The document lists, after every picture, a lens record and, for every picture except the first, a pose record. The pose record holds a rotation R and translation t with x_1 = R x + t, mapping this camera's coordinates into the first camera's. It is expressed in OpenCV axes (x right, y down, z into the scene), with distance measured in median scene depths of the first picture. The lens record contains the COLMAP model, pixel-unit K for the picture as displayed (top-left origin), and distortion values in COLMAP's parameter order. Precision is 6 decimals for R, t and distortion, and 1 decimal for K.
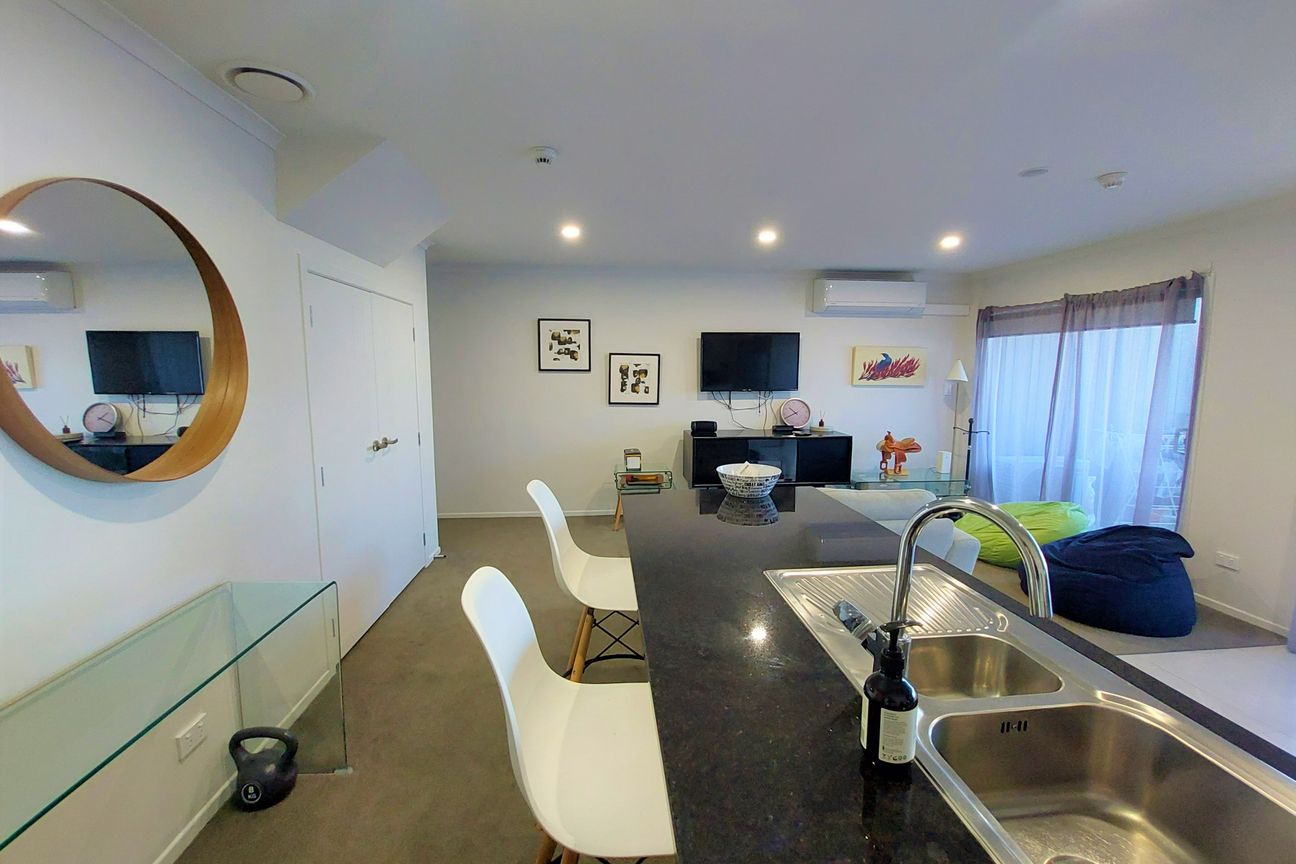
lens RADIAL K [[515.8, 0, 651.6], [0, 515.8, 428.8], [0, 0, 1]] dist [-0.001258, -0.000047]
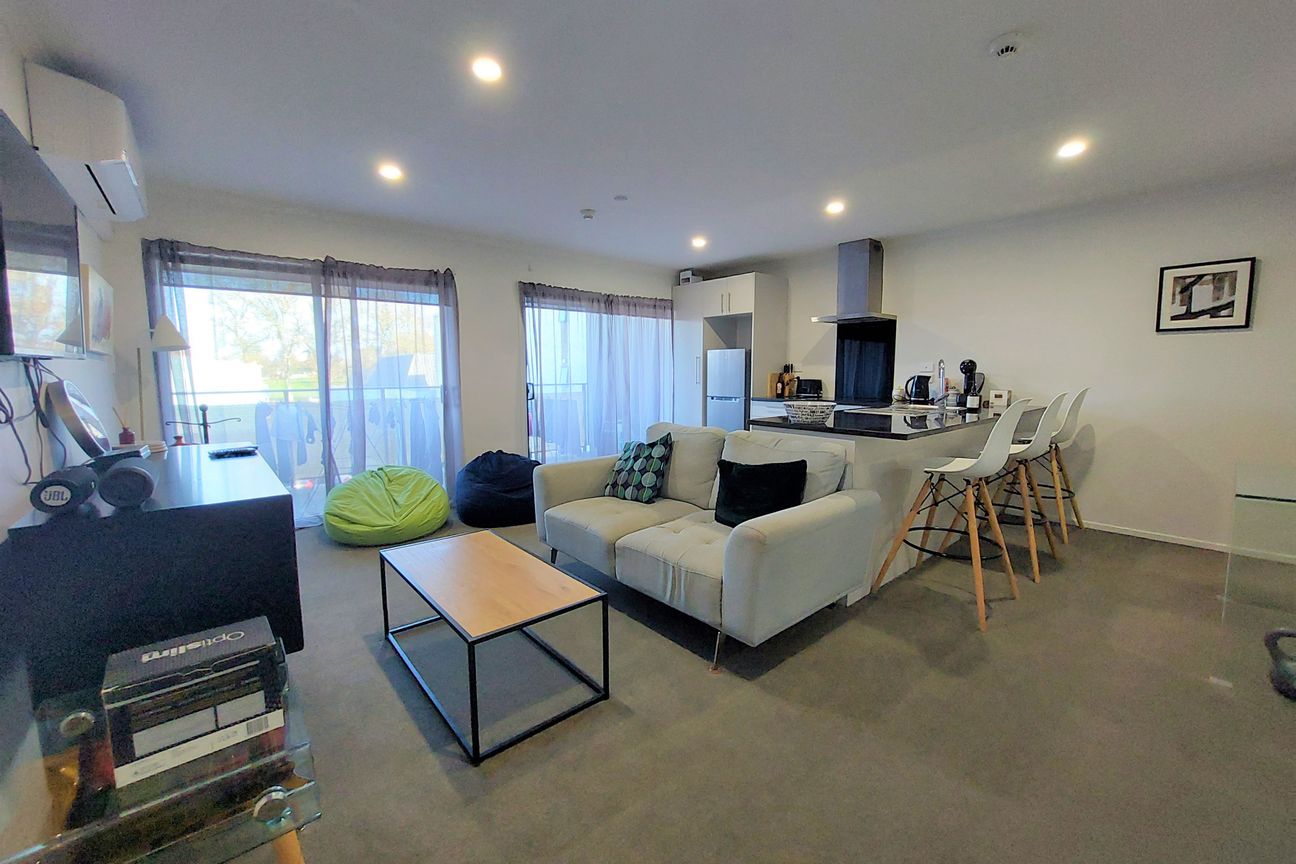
lens RADIAL K [[515.8, 0, 650.9], [0, 515.8, 426.7], [0, 0, 1]] dist [-0.001258, -0.000047]
pose [[-0.572594, -0.110336, 0.812381, -0.359373], [0.088257, 0.976848, 0.194880, -0.110838], [-0.815075, 0.183285, -0.549599, 1.303496]]
